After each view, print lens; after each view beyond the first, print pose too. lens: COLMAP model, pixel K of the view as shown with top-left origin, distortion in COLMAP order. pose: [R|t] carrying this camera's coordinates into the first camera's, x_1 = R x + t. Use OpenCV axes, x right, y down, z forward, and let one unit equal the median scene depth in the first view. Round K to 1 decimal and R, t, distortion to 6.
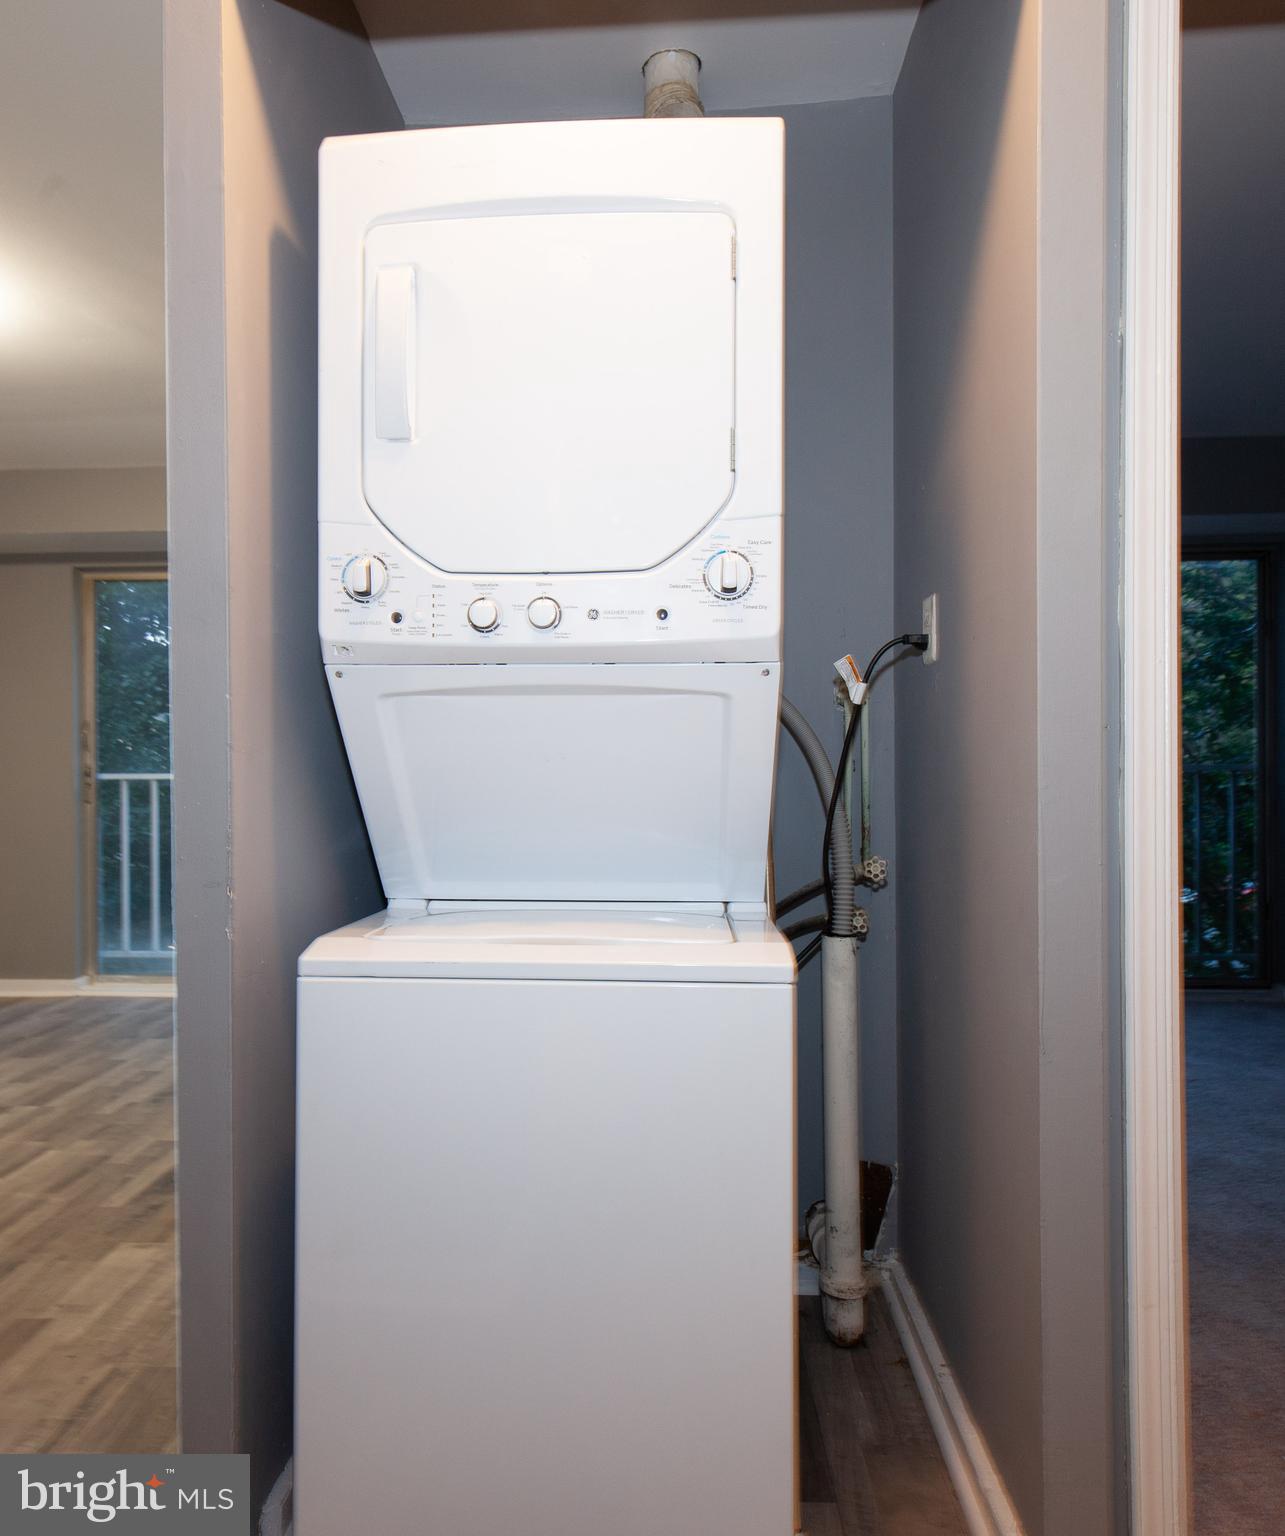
lens RADIAL K [[1009.9, 0, 642.6], [0, 1009.9, 768.4], [0, 0, 1]] dist [0.000201, -0.000047]
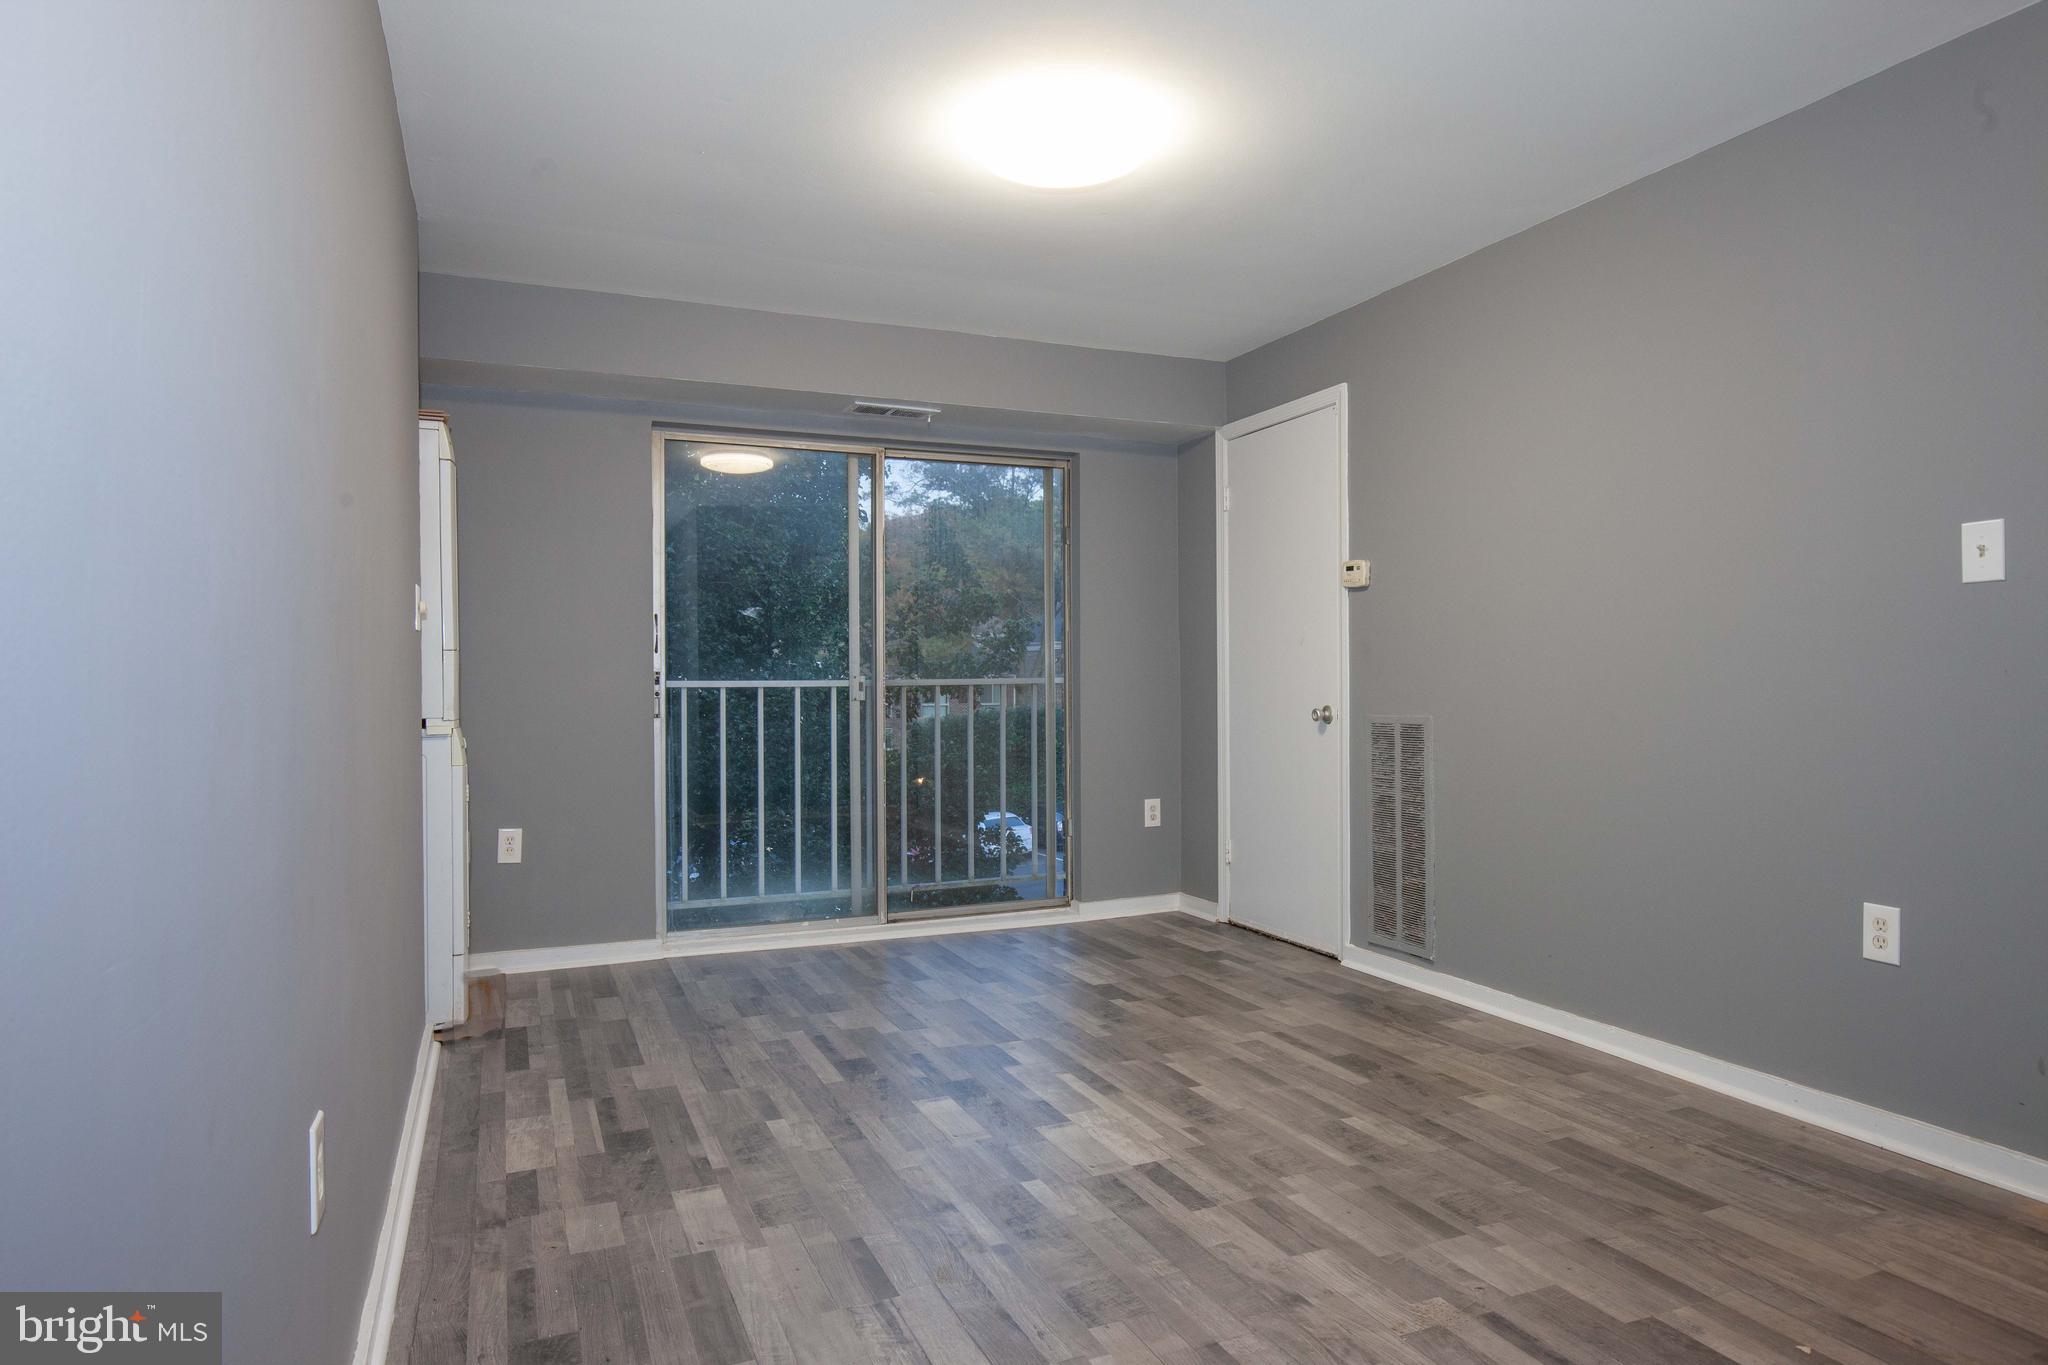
lens RADIAL K [[1244.7, 0, 1010.4], [0, 1244.7, 688.3], [0, 0, 1]] dist [-0.004452, -0.000966]
pose [[0.897631, 0.005330, 0.440716, -0.970009], [-0.002781, 0.999975, -0.006429, 0.022733], [-0.440739, 0.004545, 0.897624, 0.000312]]
